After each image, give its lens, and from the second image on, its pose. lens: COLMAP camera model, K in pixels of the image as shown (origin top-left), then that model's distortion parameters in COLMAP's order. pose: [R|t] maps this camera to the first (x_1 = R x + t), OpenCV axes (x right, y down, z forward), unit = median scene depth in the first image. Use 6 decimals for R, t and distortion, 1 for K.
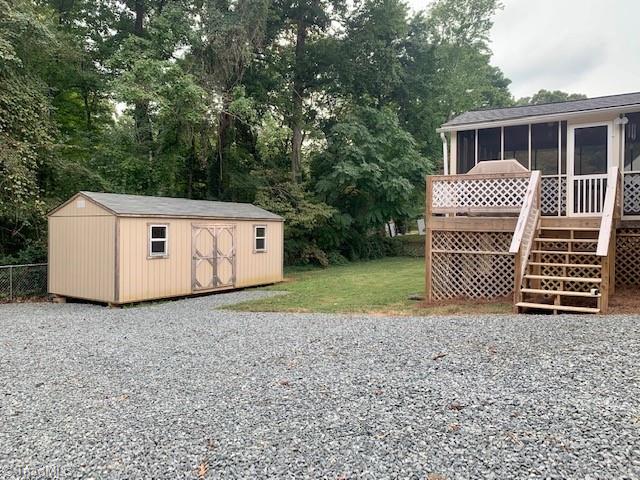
lens RADIAL K [[486.2, 0, 320.3], [0, 486.2, 239.4], [0, 0, 1]] dist [-0.001464, -0.007358]
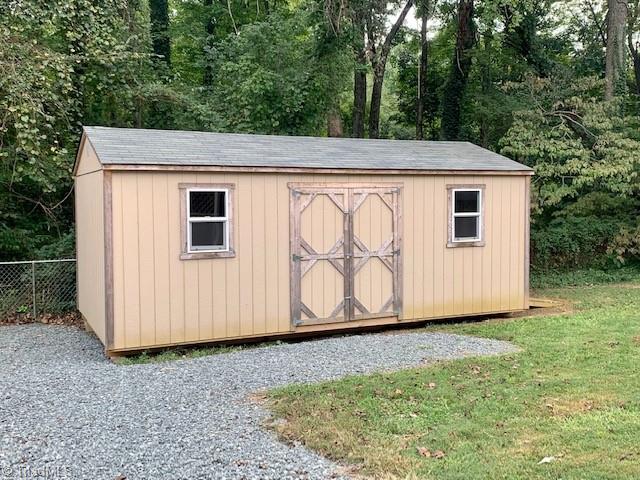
lens RADIAL K [[660.0, 0, 369.3], [0, 660.0, 239.7], [0, 0, 1]] dist [0.158390, -0.426720]
pose [[0.875874, 0.017674, -0.482215, 0.107318], [0.001802, 0.999202, 0.039895, -0.004339], [0.482536, -0.035812, 0.875144, 0.452935]]
